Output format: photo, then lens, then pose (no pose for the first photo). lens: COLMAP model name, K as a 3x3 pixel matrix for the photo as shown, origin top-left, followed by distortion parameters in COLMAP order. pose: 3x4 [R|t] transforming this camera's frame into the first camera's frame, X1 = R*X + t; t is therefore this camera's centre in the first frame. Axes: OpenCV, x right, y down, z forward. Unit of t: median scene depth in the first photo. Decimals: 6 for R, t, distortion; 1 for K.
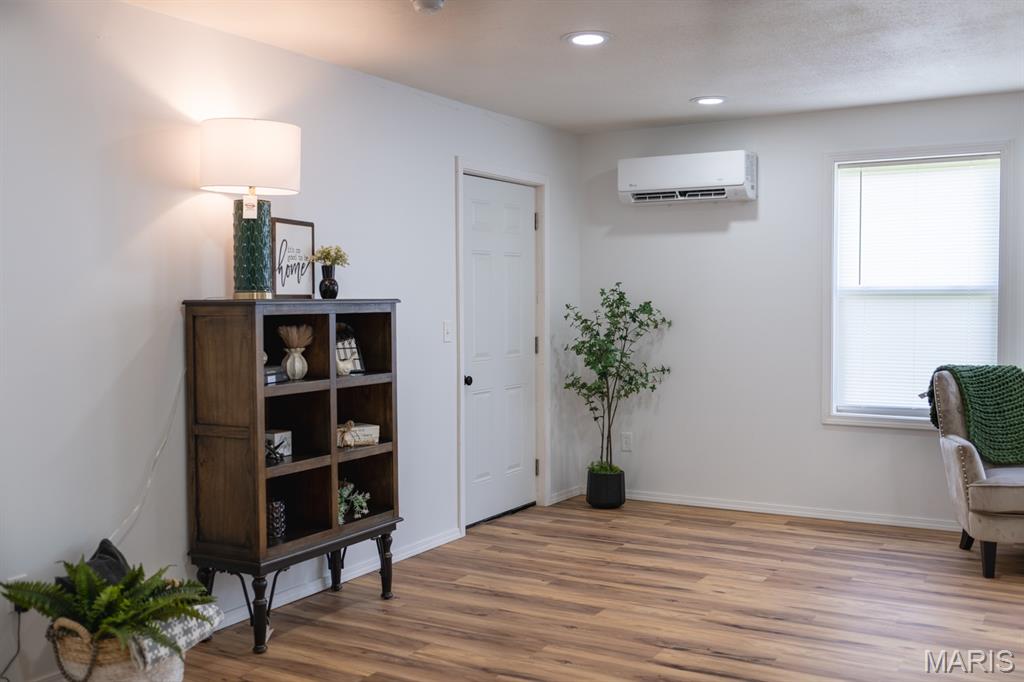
lens RADIAL K [[1028.5, 0, 512.0], [0, 1028.5, 341.0], [0, 0, 1]] dist [-0.002809, 0.013541]
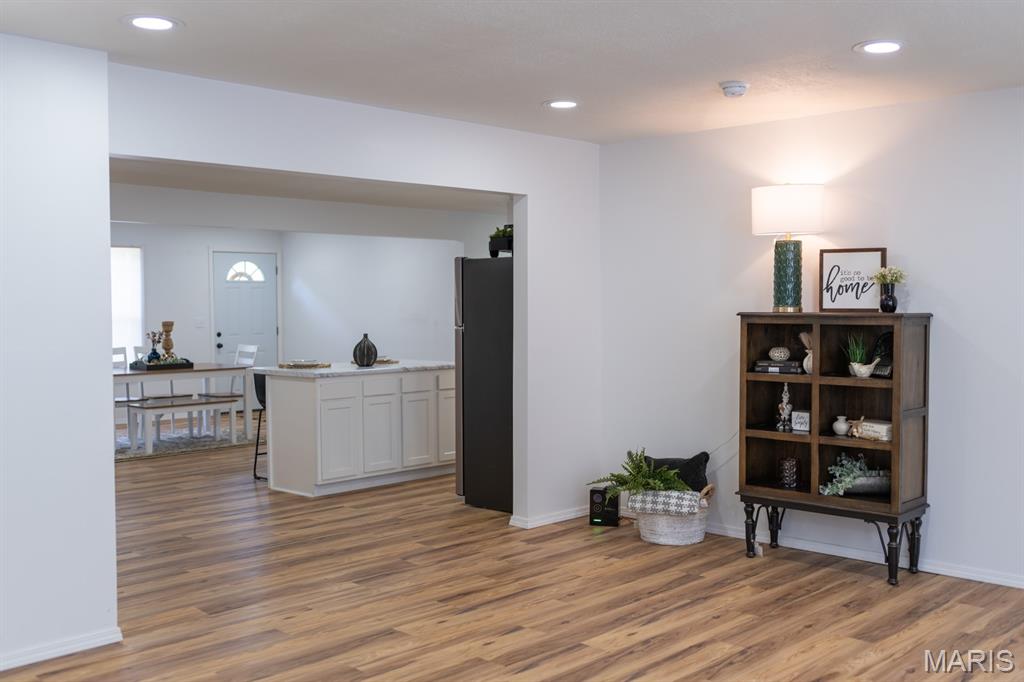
lens RADIAL K [[1012.3, 0, 507.1], [0, 1012.3, 341.5], [0, 0, 1]] dist [0.002428, 0.004610]
pose [[-0.245869, 0.040253, -0.968467, 0.867585], [-0.035460, 0.998095, 0.050486, -0.042262], [0.968654, 0.046755, -0.243973, 0.723274]]
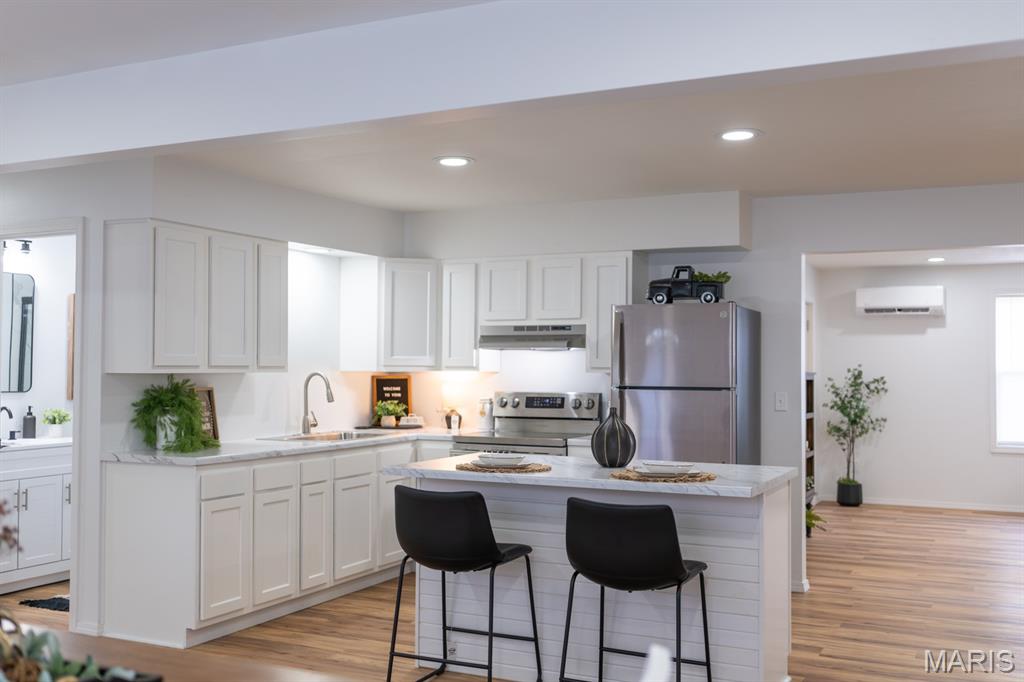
lens RADIAL K [[1028.5, 0, 512.0], [0, 1028.5, 341.0], [0, 0, 1]] dist [-0.002809, 0.013541]
pose [[0.997678, 0.013952, 0.066661, -0.642250], [-0.008983, 0.997197, -0.074275, 0.036334], [-0.067510, 0.073504, 0.995007, -0.663085]]
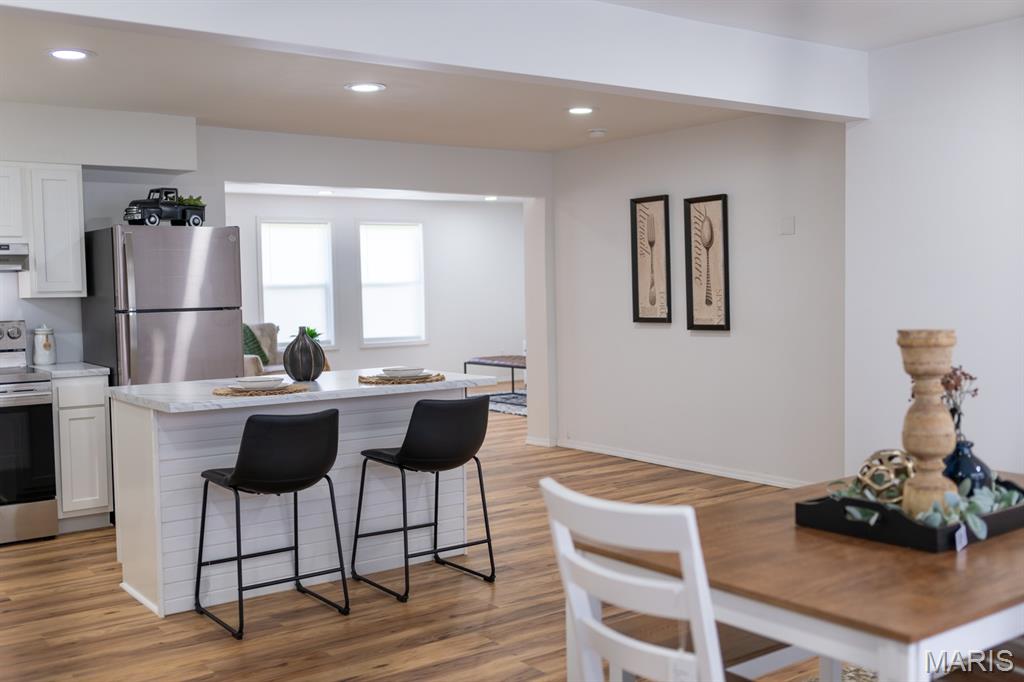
lens RADIAL K [[1028.5, 0, 512.0], [0, 1028.5, 341.0], [0, 0, 1]] dist [-0.002809, 0.013541]
pose [[0.399348, -0.054891, 0.915155, -1.246019], [0.057894, 0.997724, 0.034581, 0.020519], [-0.914970, 0.039173, 0.401616, -0.367127]]
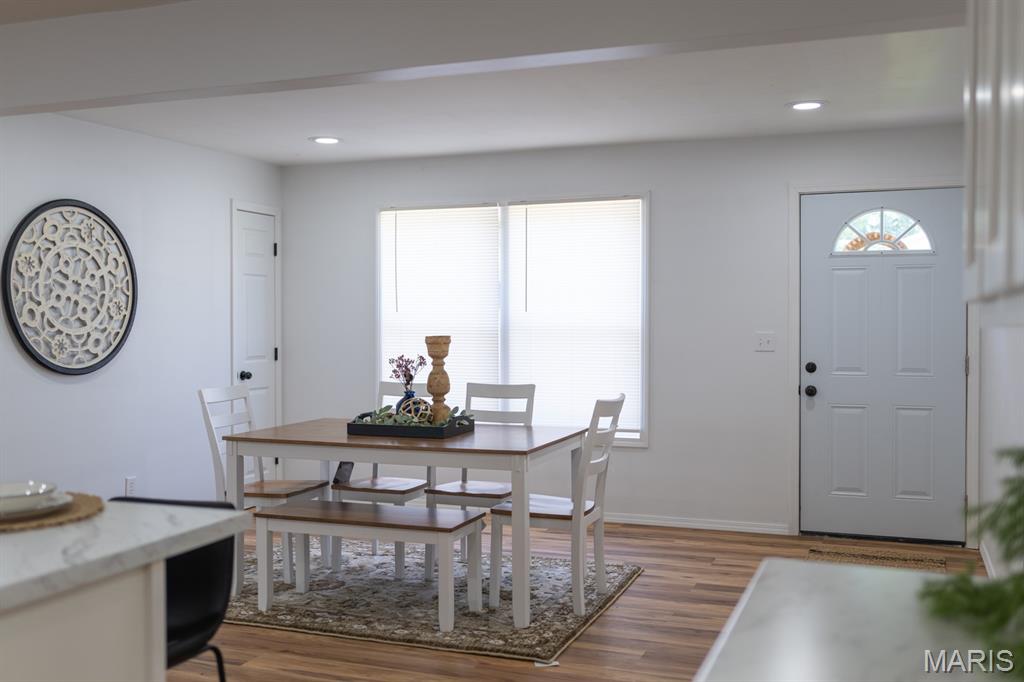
lens RADIAL K [[1018.7, 0, 524.2], [0, 1018.7, 339.1], [0, 0, 1]] dist [-0.002763, 0.002798]
pose [[-0.985837, 0.003433, -0.167672, -0.716178], [-0.006971, 0.998088, 0.061420, -0.014728], [0.167562, 0.061719, -0.983928, 0.551828]]
